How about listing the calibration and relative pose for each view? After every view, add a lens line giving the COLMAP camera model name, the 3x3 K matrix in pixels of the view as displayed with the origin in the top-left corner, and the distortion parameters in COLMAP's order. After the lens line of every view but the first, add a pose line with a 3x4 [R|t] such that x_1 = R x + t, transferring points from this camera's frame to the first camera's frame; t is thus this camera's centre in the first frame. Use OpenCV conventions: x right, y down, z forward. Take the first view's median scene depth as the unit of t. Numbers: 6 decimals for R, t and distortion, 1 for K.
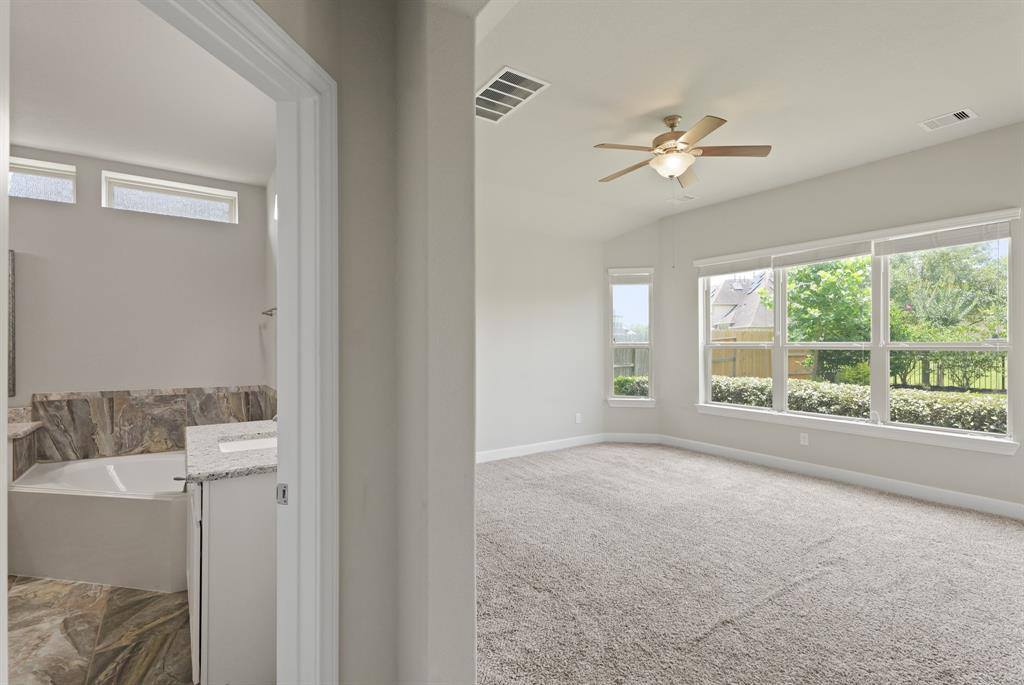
lens RADIAL K [[477.0, 0, 506.1], [0, 477.0, 342.6], [0, 0, 1]] dist [0.003904, -0.000522]
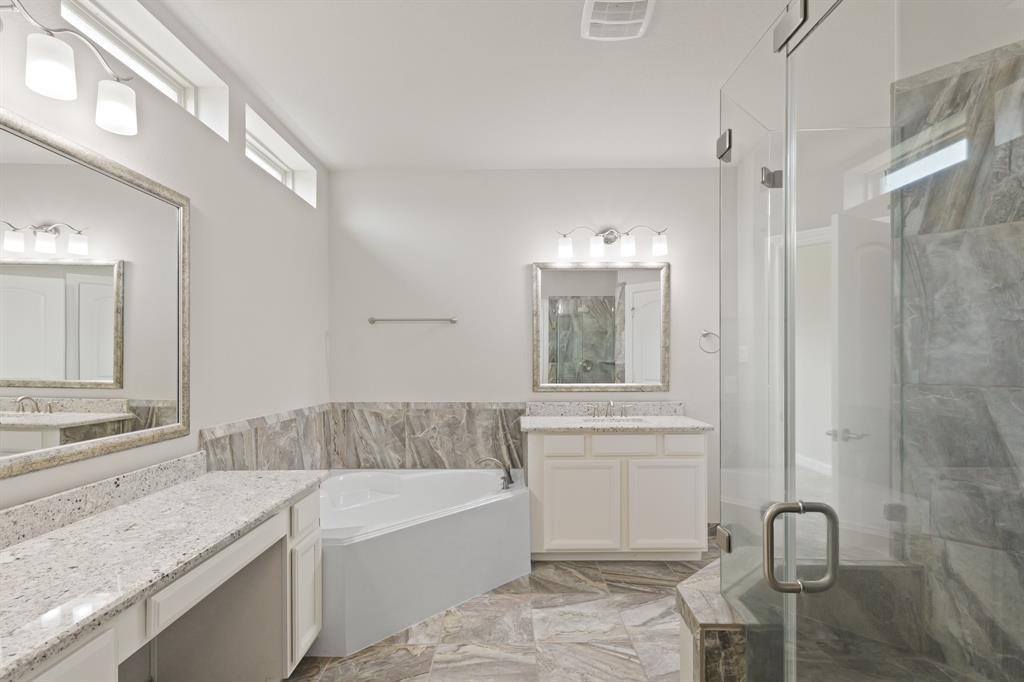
lens RADIAL K [[477.0, 0, 507.3], [0, 477.0, 357.9], [0, 0, 1]] dist [0.003904, -0.000522]
pose [[0.570120, 0.001951, 0.821559, -1.835100], [-0.003553, 0.999994, 0.000091, 0.015198], [-0.821554, -0.002971, 0.570124, 0.439603]]
